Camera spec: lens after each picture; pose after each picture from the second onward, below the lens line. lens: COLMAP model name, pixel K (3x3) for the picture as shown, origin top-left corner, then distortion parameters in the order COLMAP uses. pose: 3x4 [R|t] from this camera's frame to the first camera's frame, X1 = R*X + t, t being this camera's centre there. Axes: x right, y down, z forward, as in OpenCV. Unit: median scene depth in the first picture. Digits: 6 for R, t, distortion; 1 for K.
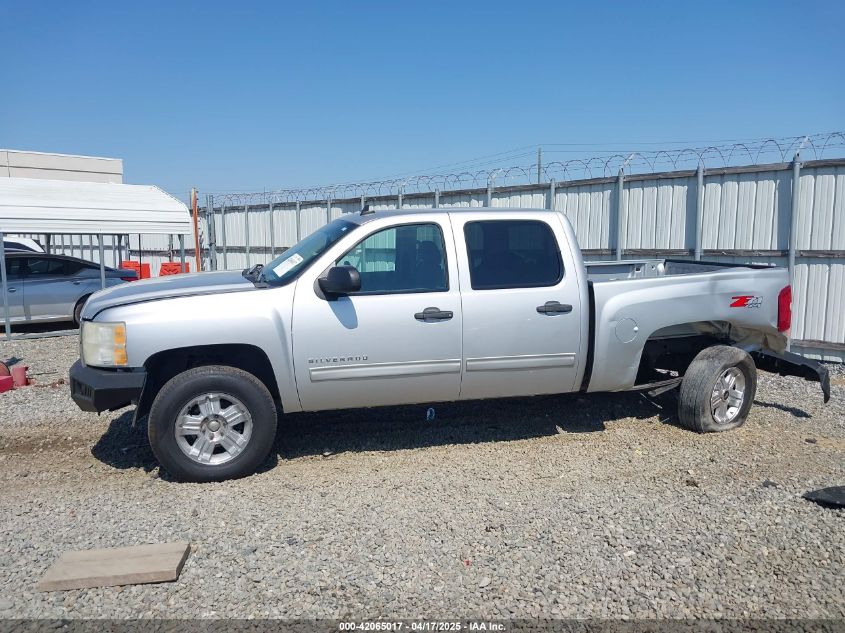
lens RADIAL K [[659.3, 0, 419.4], [0, 659.3, 319.4], [0, 0, 1]] dist [0.008873, -0.010243]
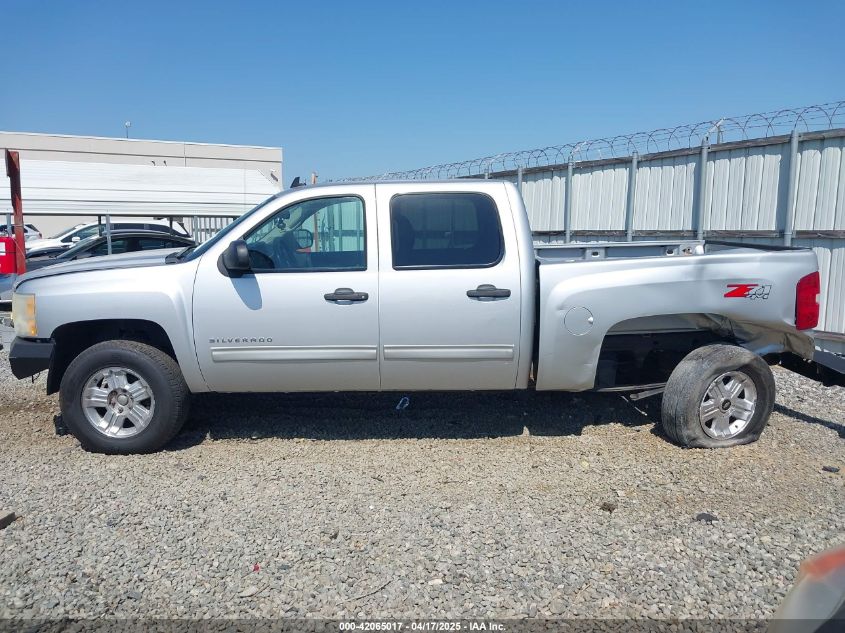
lens RADIAL K [[659.3, 0, 419.4], [0, 659.3, 319.4], [0, 0, 1]] dist [0.008873, -0.010243]
pose [[0.967215, 0.036170, -0.251370, 0.315626], [-0.030467, 0.999183, 0.026545, -0.001678], [0.252125, -0.018016, 0.967527, 0.118124]]
